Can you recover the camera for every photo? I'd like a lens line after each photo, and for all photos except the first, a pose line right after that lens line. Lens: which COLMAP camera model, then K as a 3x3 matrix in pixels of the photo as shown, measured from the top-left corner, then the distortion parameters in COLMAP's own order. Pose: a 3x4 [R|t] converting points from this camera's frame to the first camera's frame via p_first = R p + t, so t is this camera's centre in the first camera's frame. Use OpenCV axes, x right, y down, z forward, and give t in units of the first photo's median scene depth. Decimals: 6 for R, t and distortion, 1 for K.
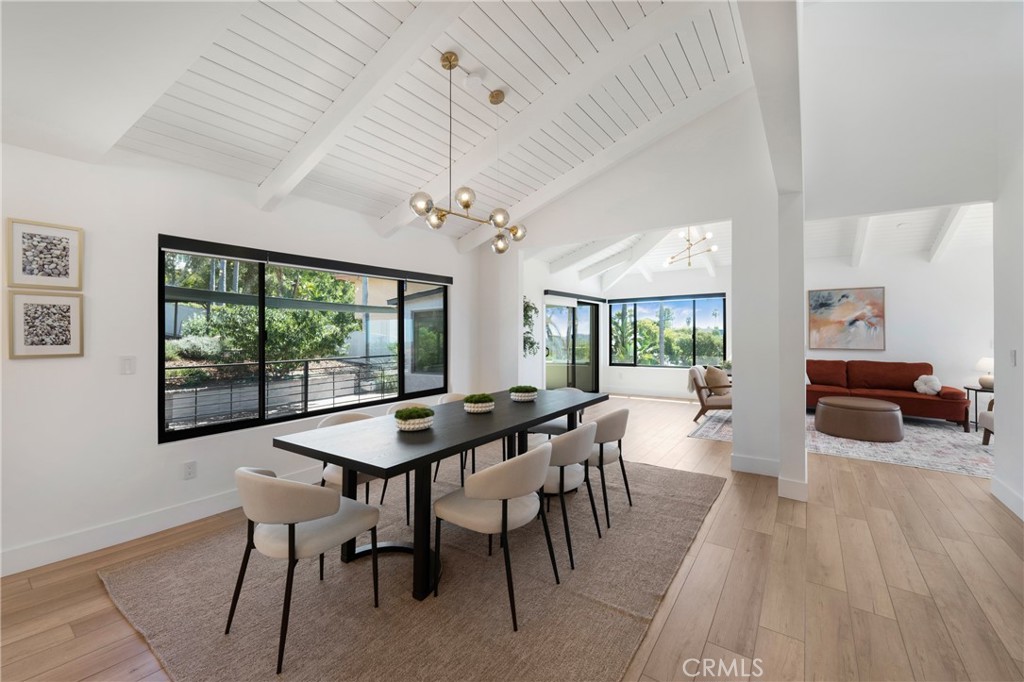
lens RADIAL K [[416.7, 0, 517.2], [0, 416.7, 333.9], [0, 0, 1]] dist [-0.002150, -0.000122]
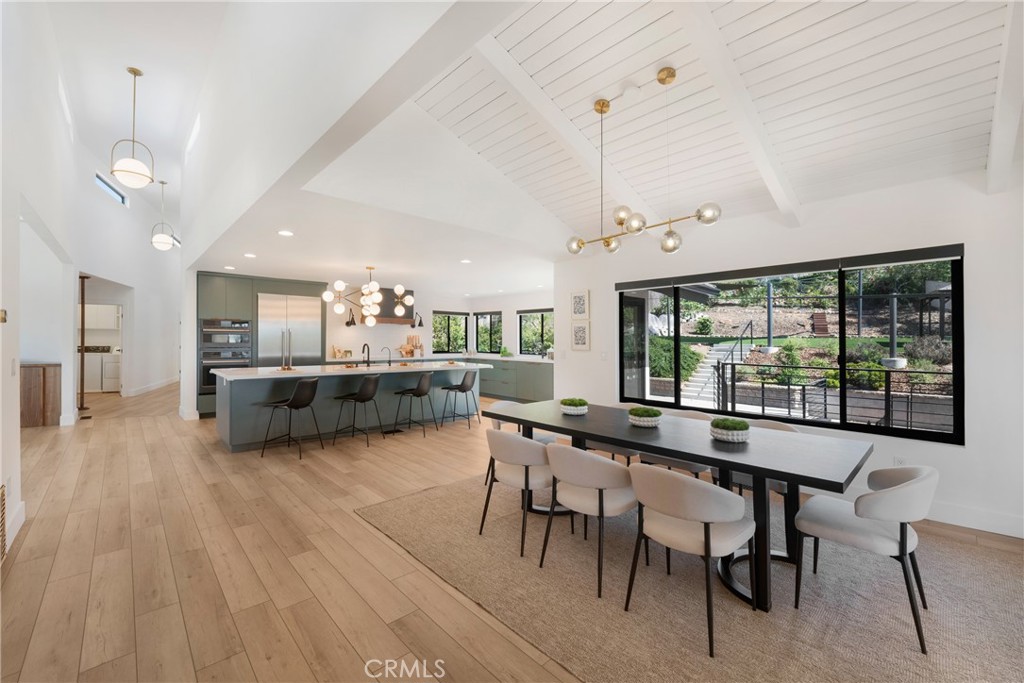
lens RADIAL K [[416.7, 0, 517.2], [0, 416.7, 334.4], [0, 0, 1]] dist [-0.002150, -0.000122]
pose [[-0.184781, -0.004130, -0.982771, 1.107111], [-0.000198, 0.999991, -0.004165, -0.018426], [0.982780, -0.000575, -0.184781, 1.057863]]
